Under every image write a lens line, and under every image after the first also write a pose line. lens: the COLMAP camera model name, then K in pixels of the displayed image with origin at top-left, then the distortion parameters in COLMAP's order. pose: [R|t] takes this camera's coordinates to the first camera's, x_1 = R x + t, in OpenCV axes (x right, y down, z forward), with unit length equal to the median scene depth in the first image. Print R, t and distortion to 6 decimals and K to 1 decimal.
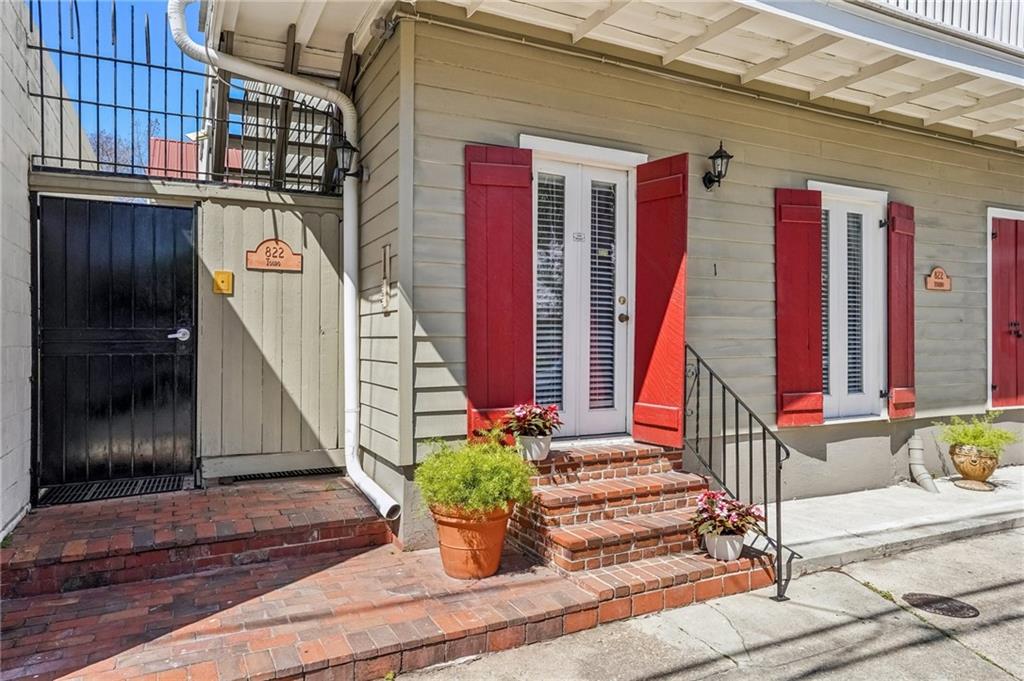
lens RADIAL K [[667.1, 0, 511.0], [0, 667.1, 334.5], [0, 0, 1]] dist [0.002633, 0.001904]
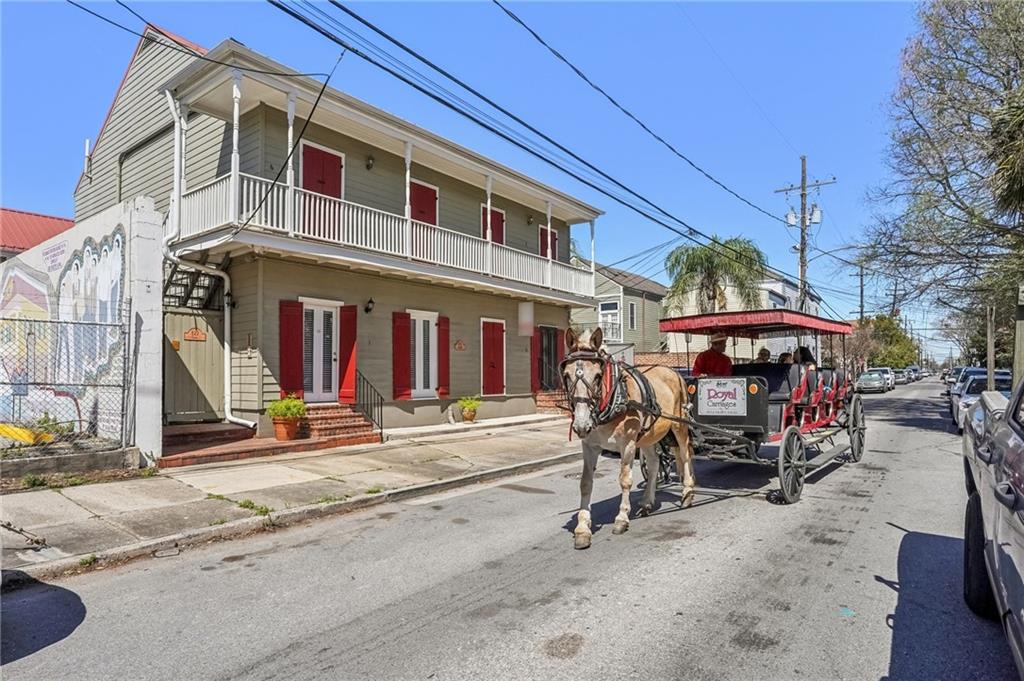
lens RADIAL K [[581.3, 0, 515.1], [0, 581.3, 368.8], [0, 0, 1]] dist [-0.061965, 0.000179]
pose [[0.896988, -0.000508, 0.442055, -0.229657], [0.004088, 0.999966, -0.007146, 0.033680], [-0.442036, 0.008217, 0.896959, -1.534290]]
